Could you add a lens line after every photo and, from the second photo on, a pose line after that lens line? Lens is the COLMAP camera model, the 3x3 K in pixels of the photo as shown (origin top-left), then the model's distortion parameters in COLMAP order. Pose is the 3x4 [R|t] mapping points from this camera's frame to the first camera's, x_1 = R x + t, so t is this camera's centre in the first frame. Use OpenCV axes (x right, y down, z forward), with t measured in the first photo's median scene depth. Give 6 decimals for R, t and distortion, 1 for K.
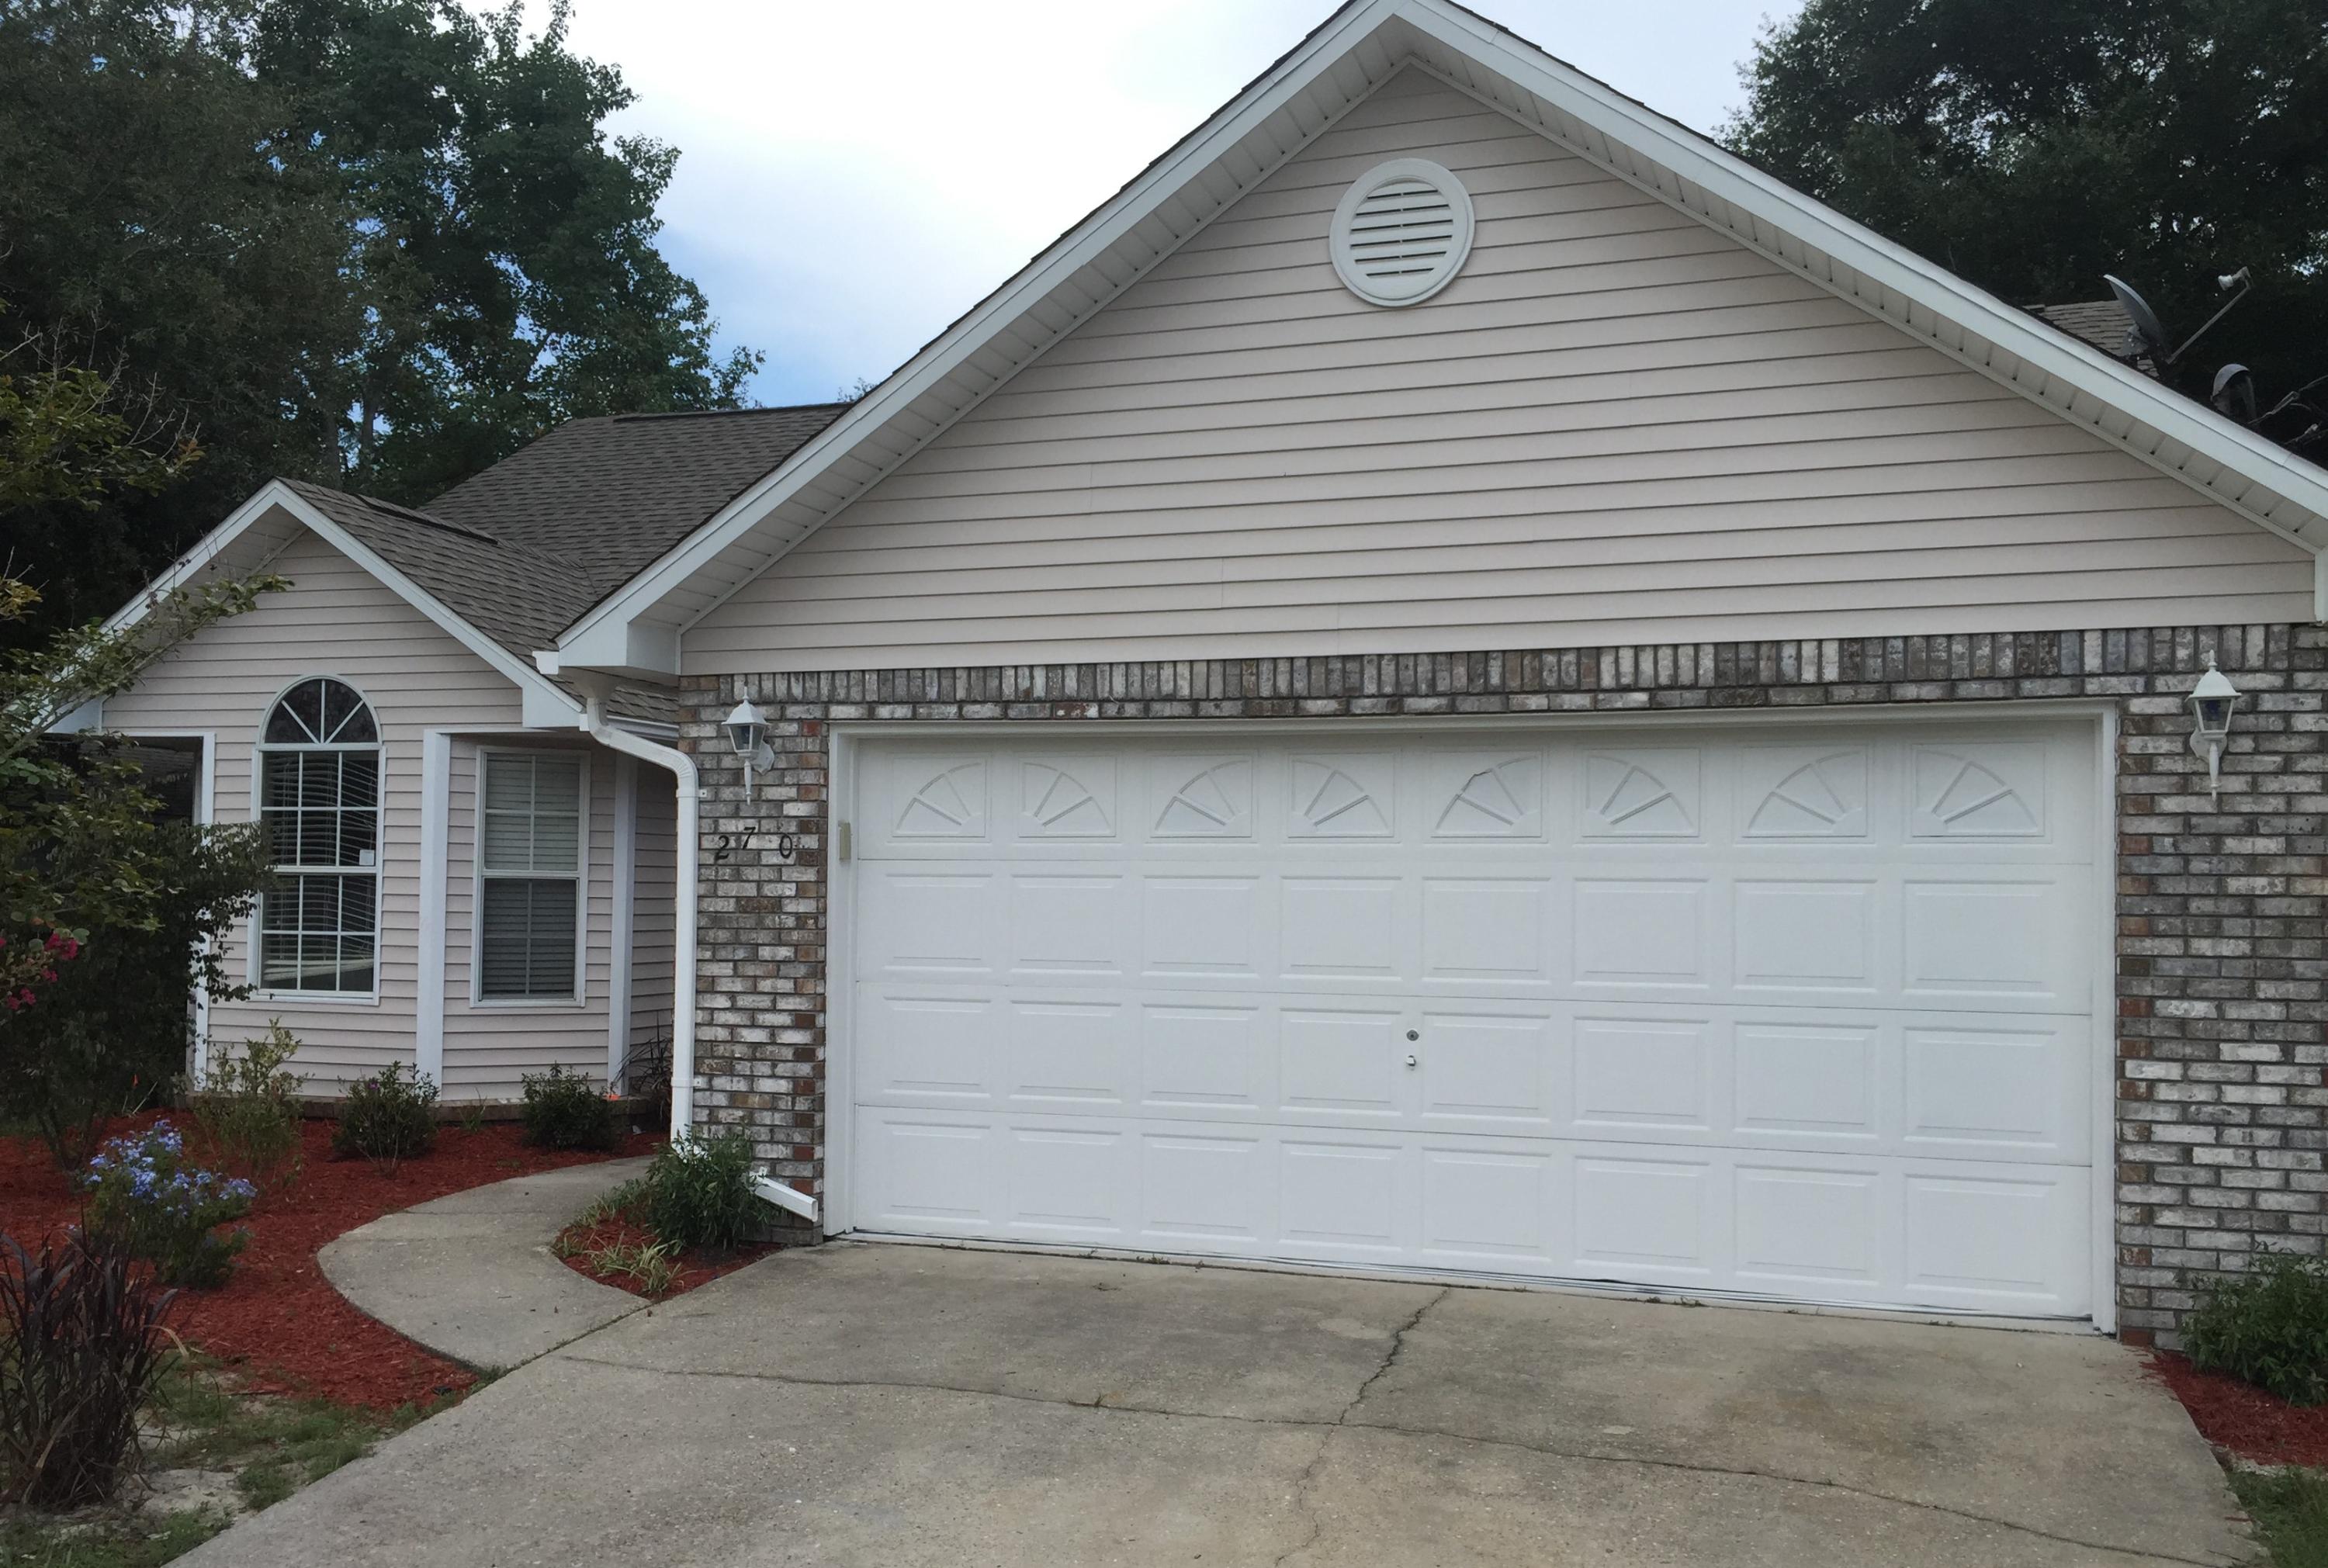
lens RADIAL K [[2001.3, 0, 1162.7], [0, 2001.3, 794.0], [0, 0, 1]] dist [0.014938, 0.006301]
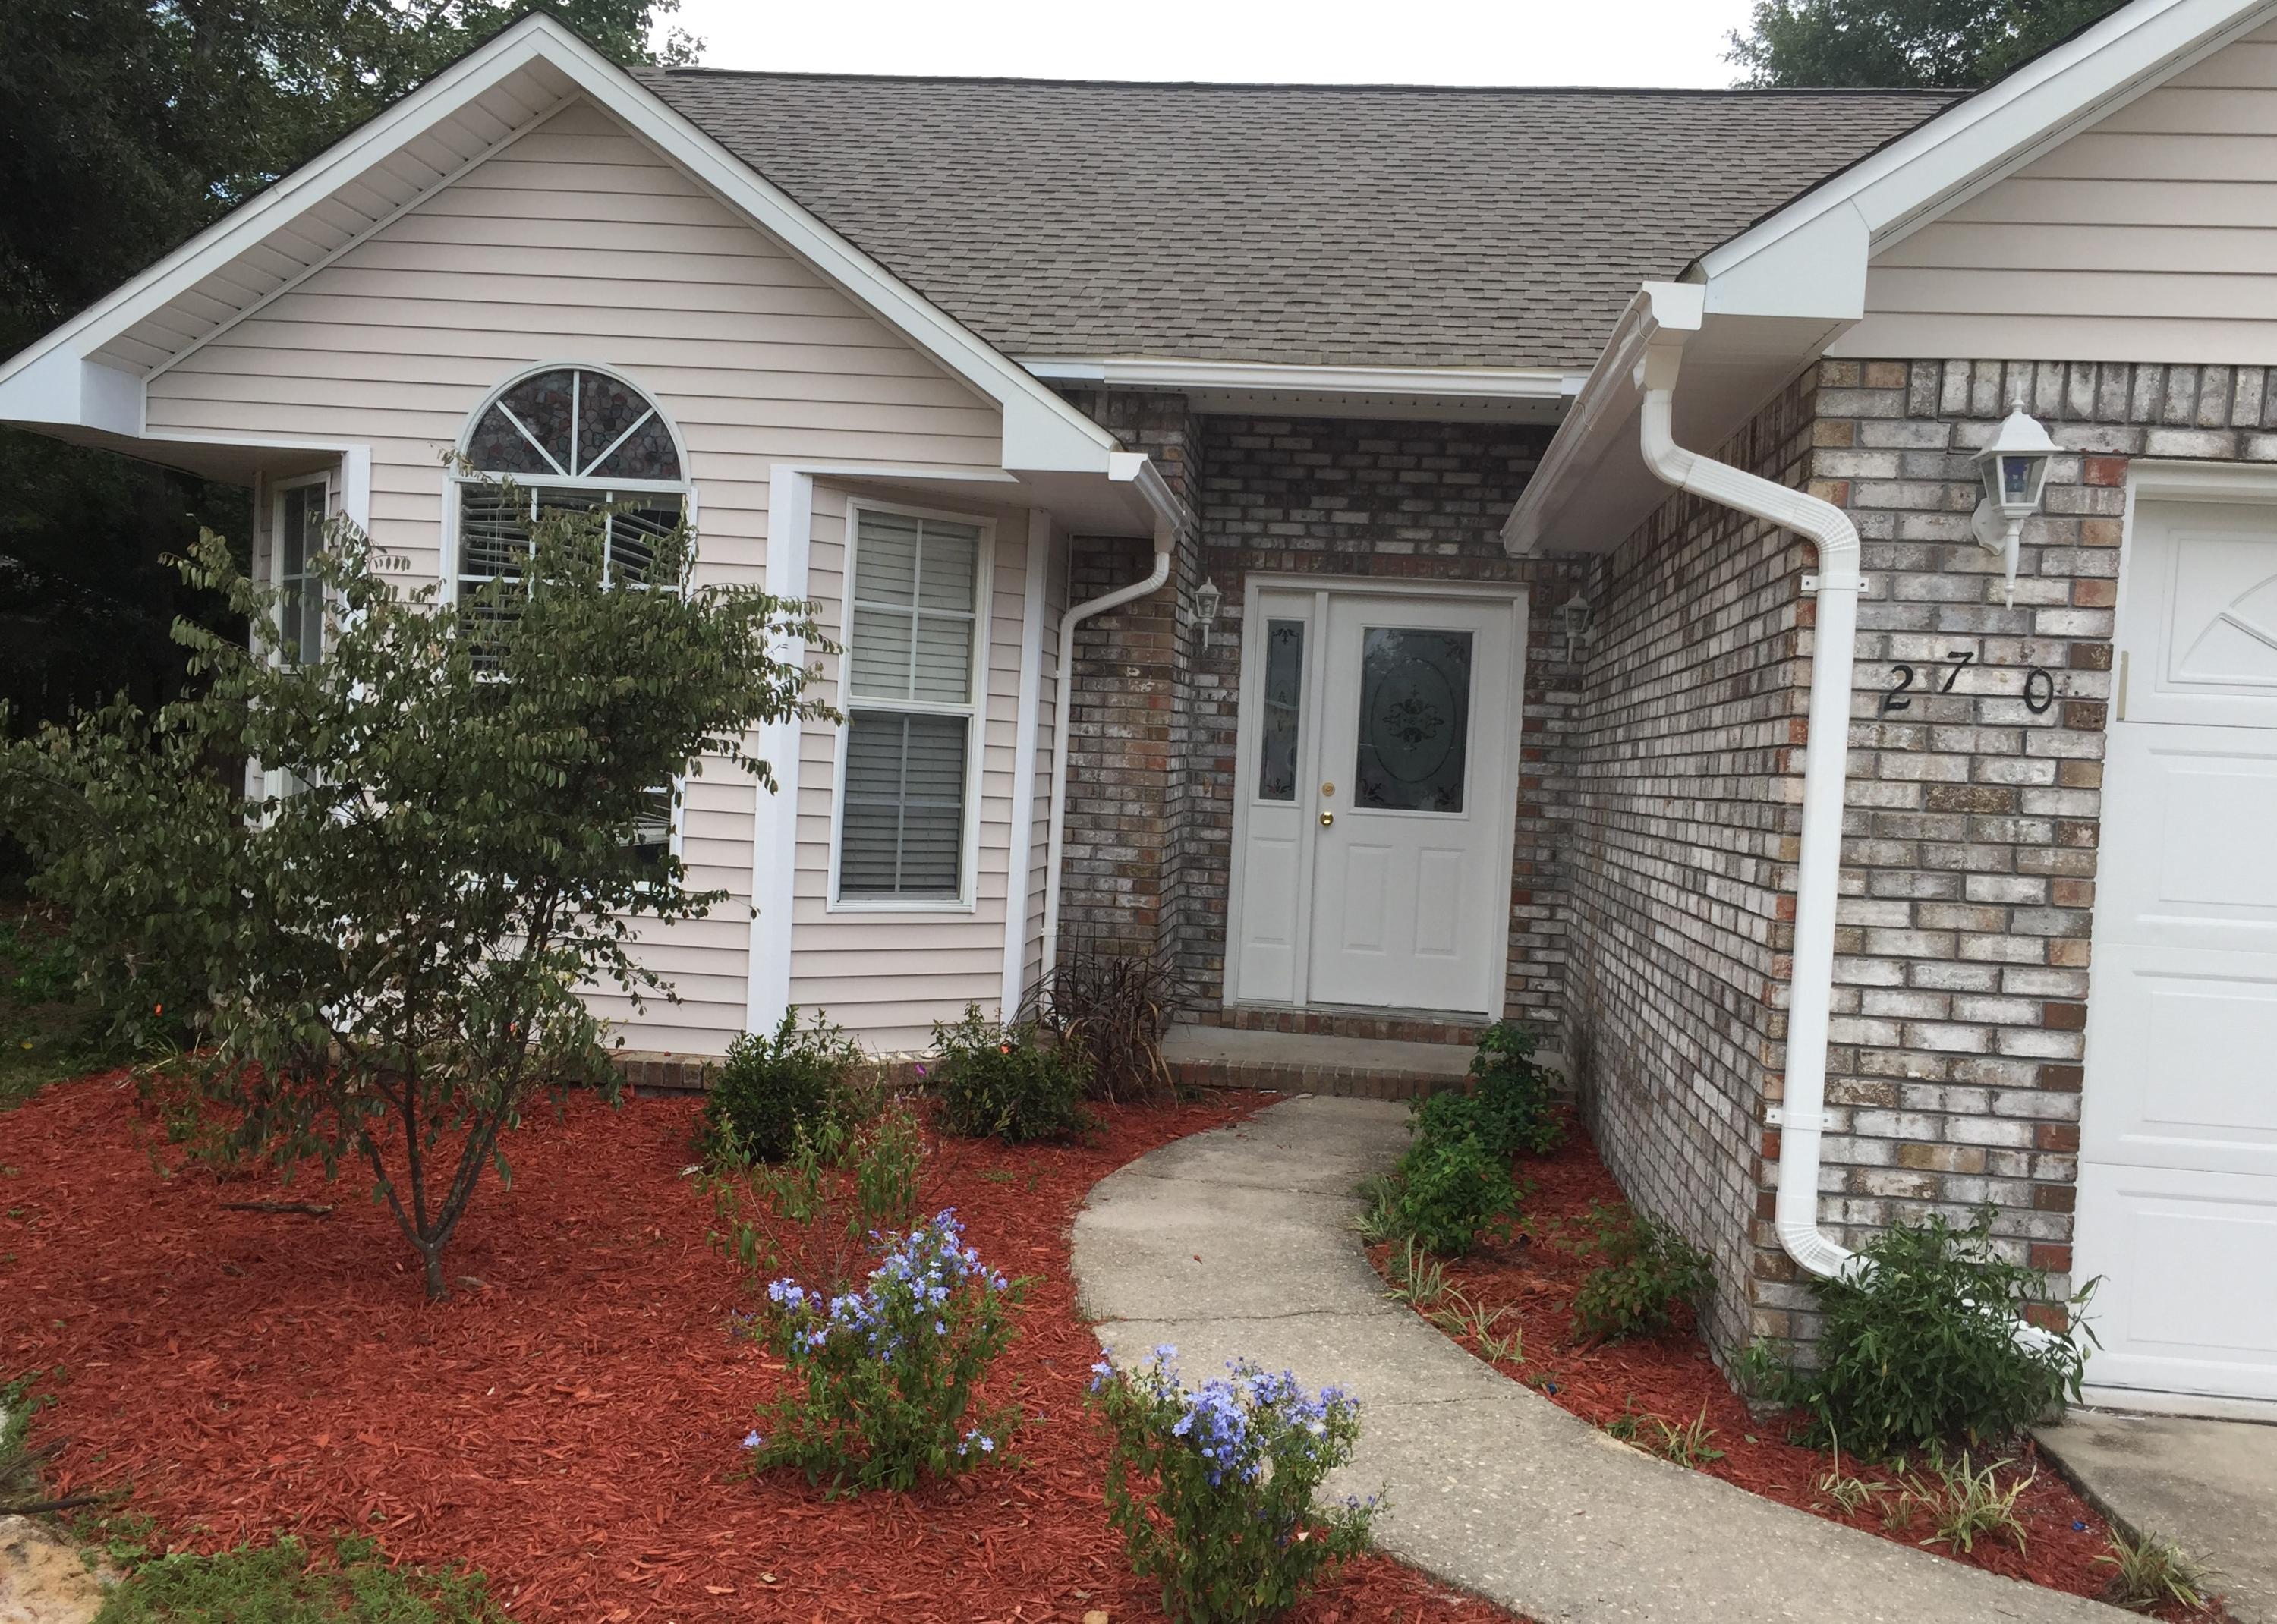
lens RADIAL K [[1996.1, 0, 1140.0], [0, 1996.1, 807.4], [0, 0, 1]] dist [0.045688, -0.015334]
pose [[0.979697, 0.035868, 0.197251, -0.524215], [-0.051884, 0.995708, 0.076638, 0.027952], [-0.193656, -0.085317, 0.977353, 0.513931]]
